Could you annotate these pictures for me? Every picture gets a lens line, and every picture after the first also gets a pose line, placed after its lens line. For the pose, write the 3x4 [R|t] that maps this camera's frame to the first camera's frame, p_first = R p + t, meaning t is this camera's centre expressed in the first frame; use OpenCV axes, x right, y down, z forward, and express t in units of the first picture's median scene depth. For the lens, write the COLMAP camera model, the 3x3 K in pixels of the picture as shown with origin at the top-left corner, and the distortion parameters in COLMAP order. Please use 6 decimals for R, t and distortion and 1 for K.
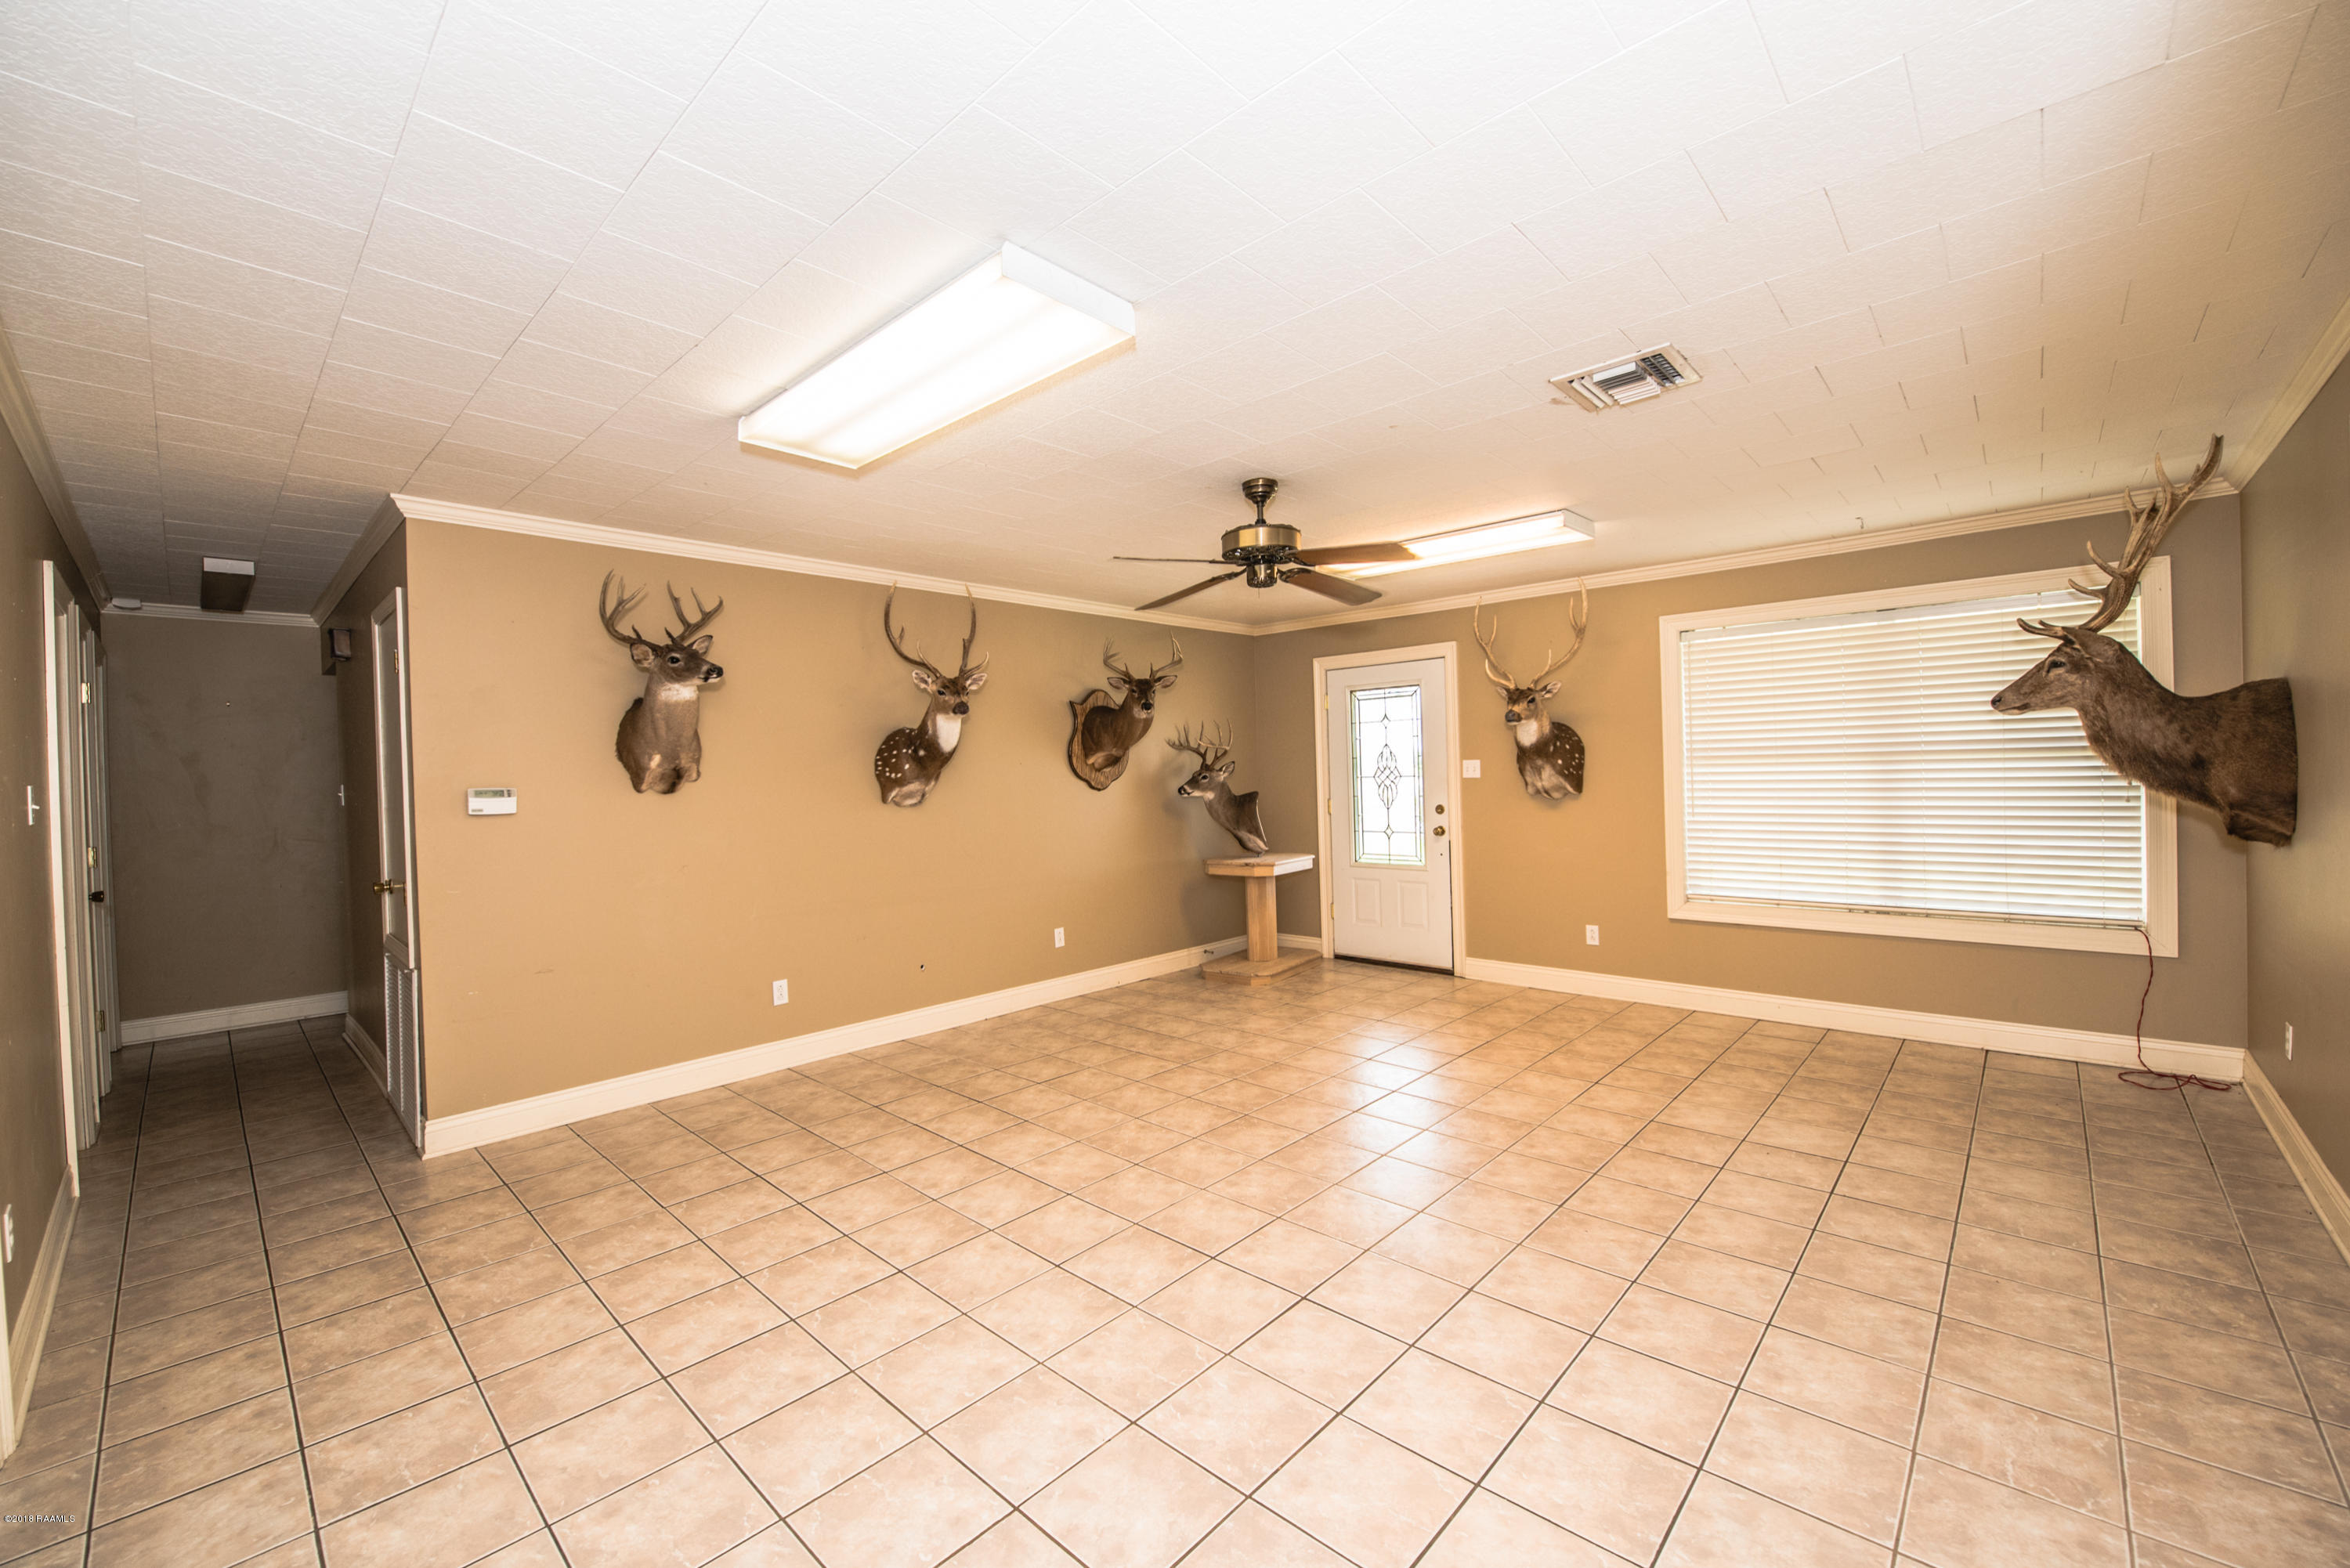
lens RADIAL K [[941.9, 0, 1176.9], [0, 941.9, 787.0], [0, 0, 1]] dist [-0.018822, -0.000484]
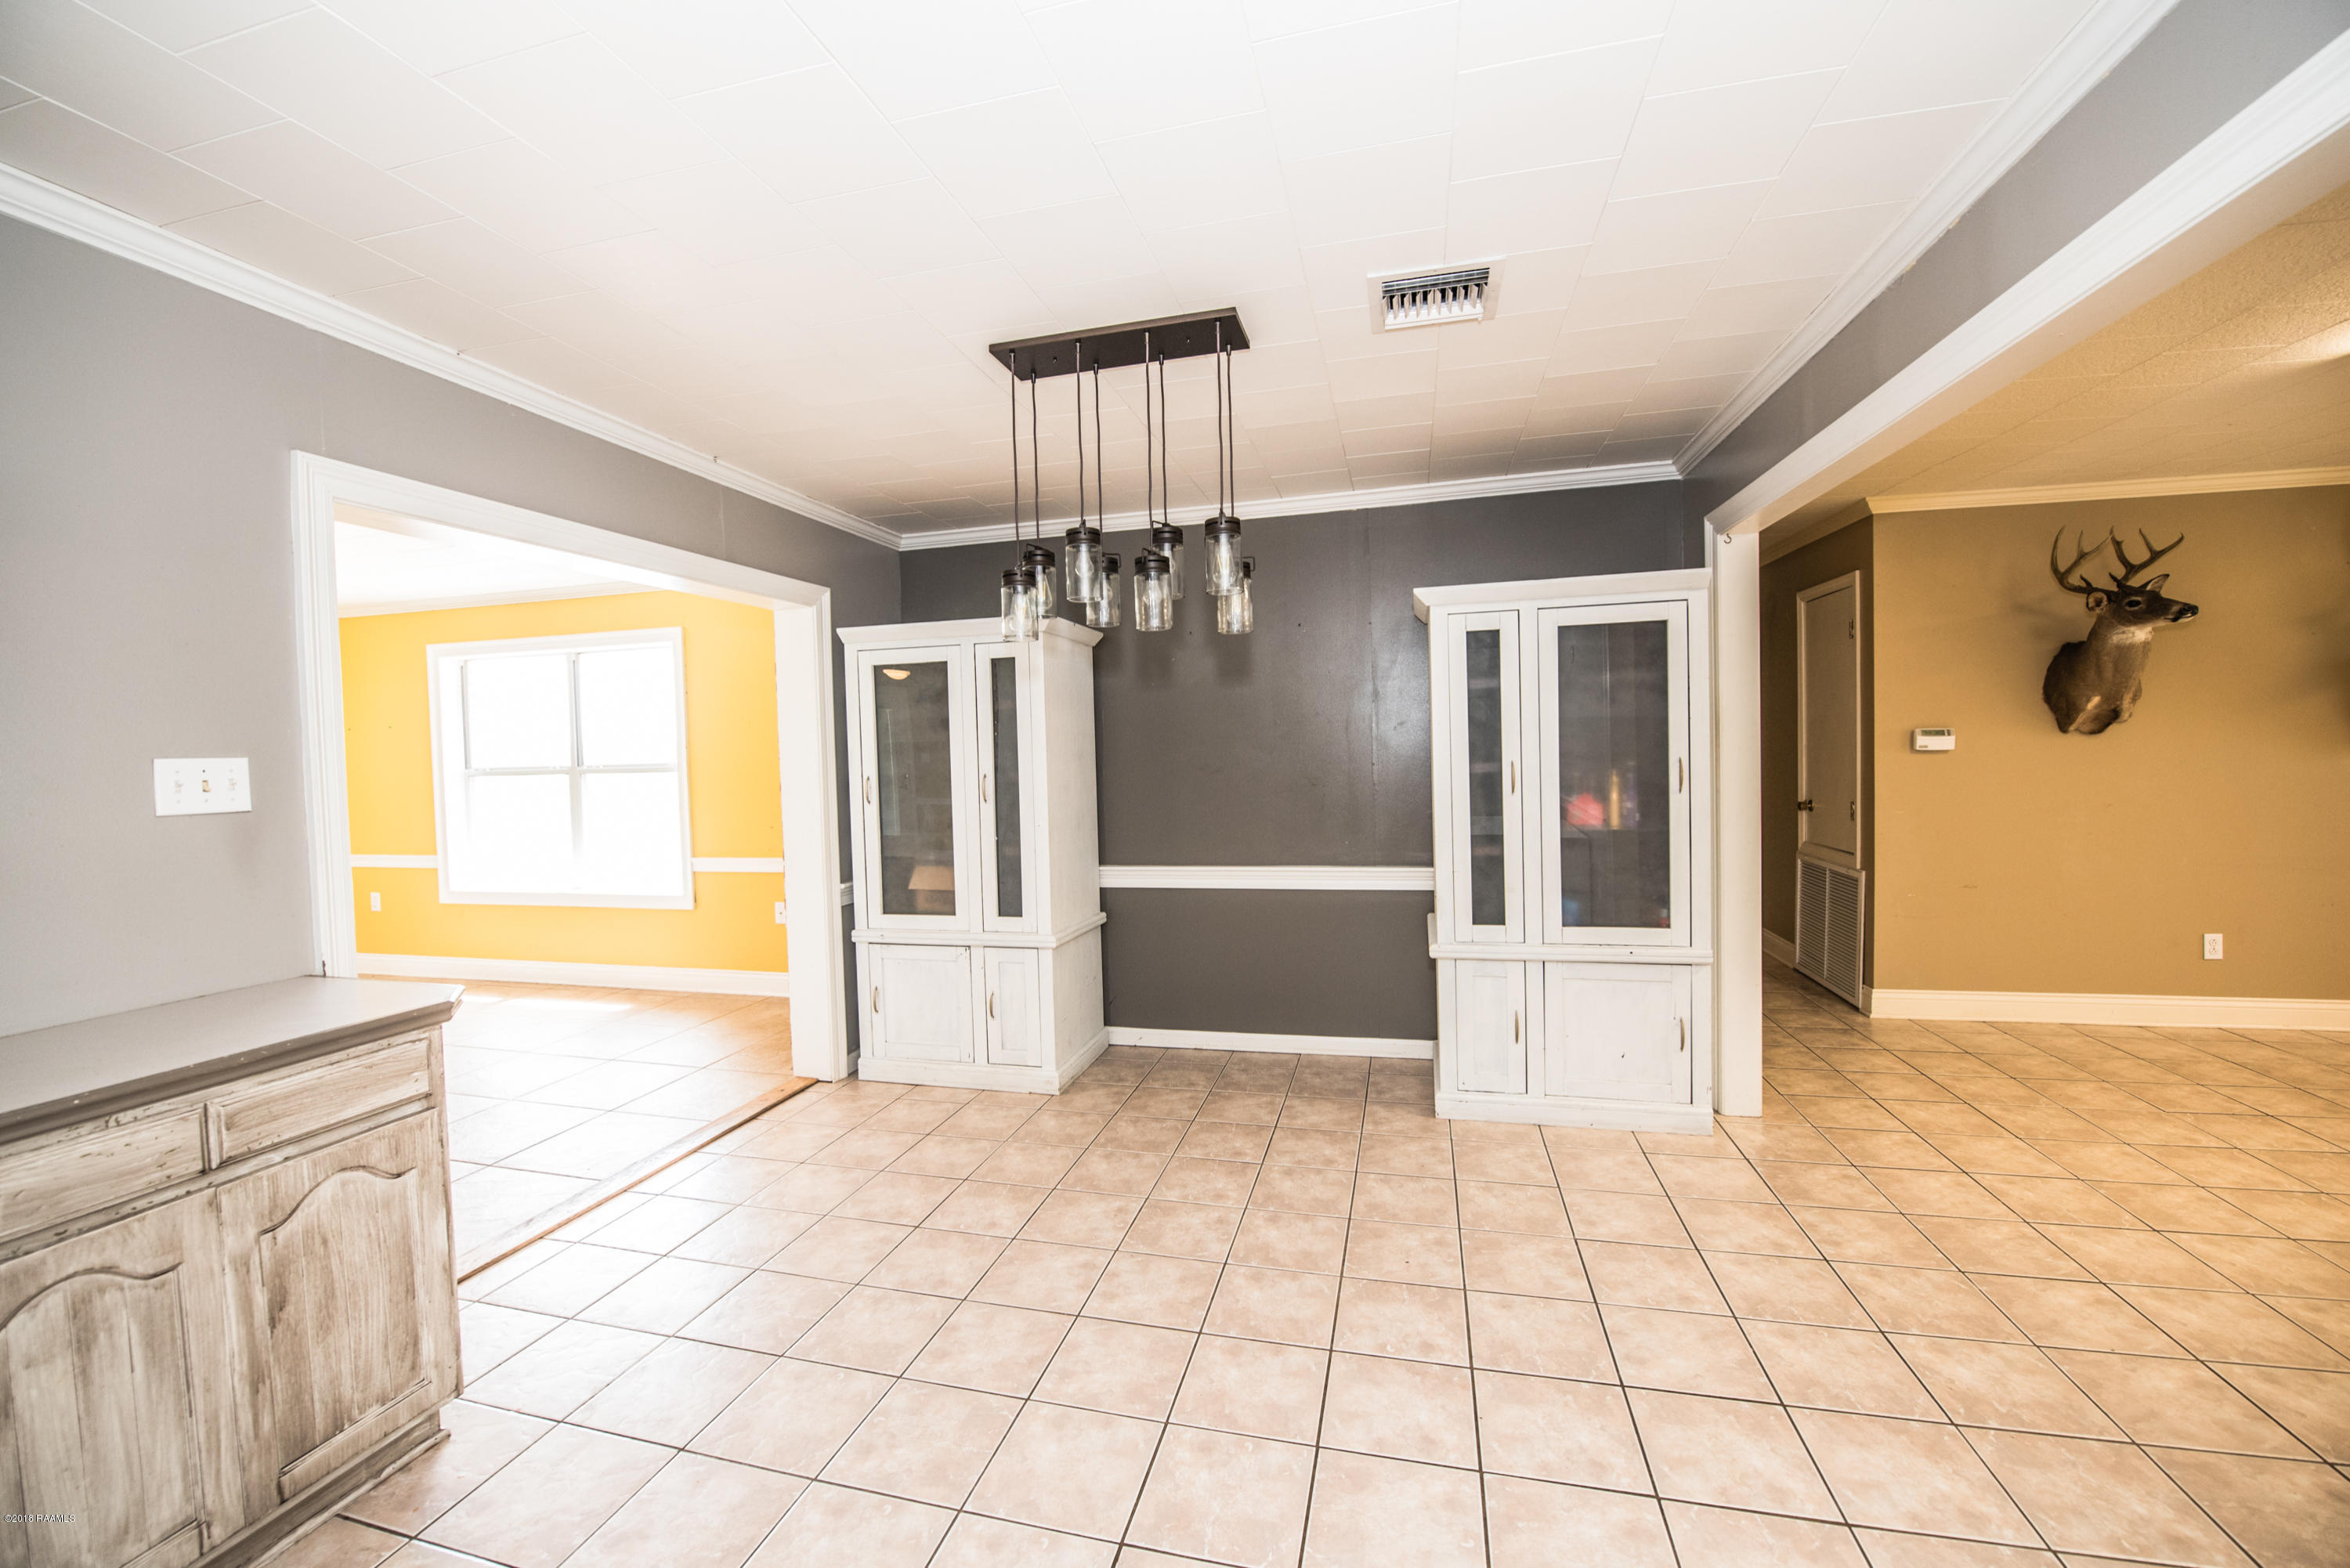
lens RADIAL K [[941.9, 0, 1175.8], [0, 941.9, 791.1], [0, 0, 1]] dist [-0.018822, -0.000484]
pose [[0.477914, 0.054708, -0.876701, -0.166685], [0.001363, 0.998011, 0.063021, 0.005453], [0.878406, -0.031314, 0.476889, -0.480893]]
